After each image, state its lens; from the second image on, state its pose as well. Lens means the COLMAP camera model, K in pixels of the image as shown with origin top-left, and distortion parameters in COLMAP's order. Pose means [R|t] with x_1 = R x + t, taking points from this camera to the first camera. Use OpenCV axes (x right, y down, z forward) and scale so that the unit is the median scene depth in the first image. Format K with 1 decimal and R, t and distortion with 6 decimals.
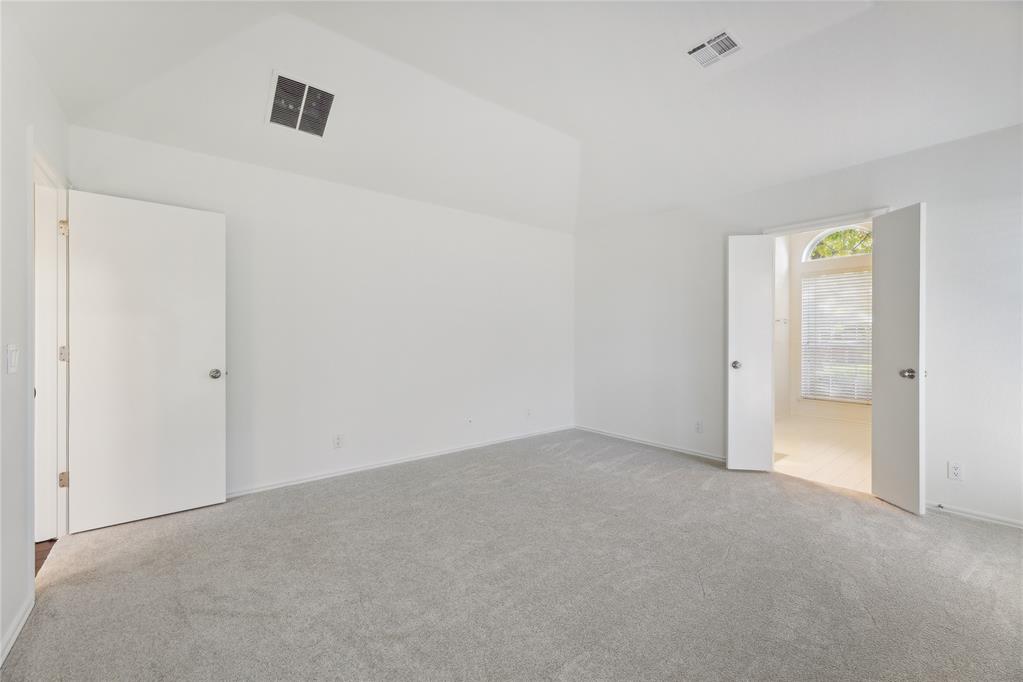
lens RADIAL K [[423.2, 0, 509.8], [0, 423.2, 337.5], [0, 0, 1]] dist [-0.001351, 0.001608]
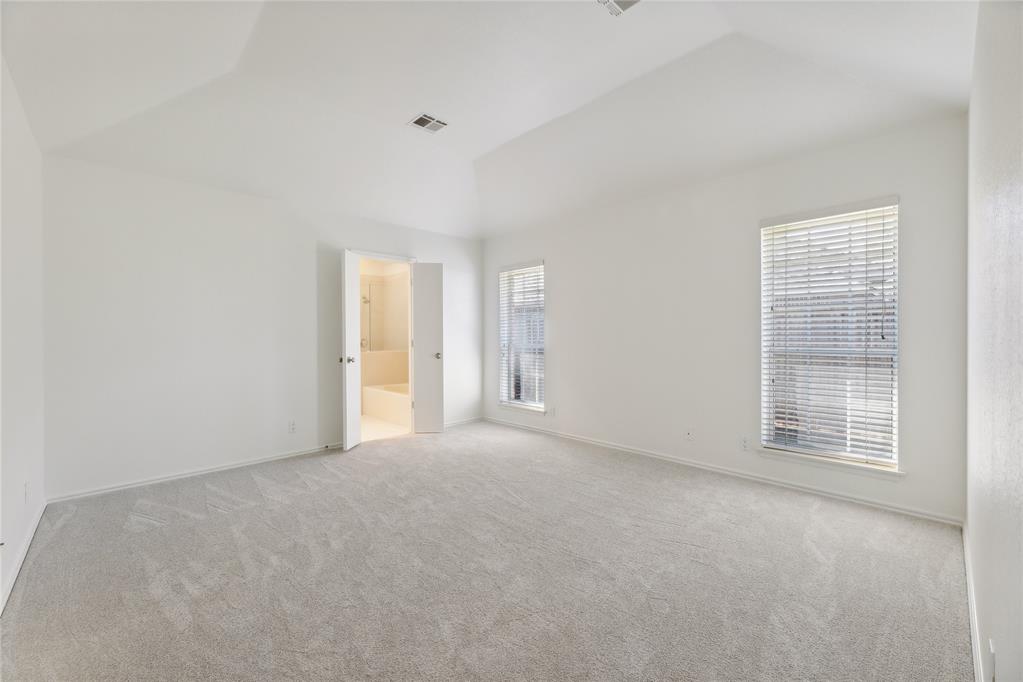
lens RADIAL K [[423.2, 0, 509.9], [0, 423.2, 337.3], [0, 0, 1]] dist [-0.001351, 0.001608]
pose [[-0.104747, -0.005678, 0.994483, -0.668434], [0.009834, 0.999929, 0.006745, -0.002754], [-0.994450, 0.010486, -0.104684, 0.660904]]
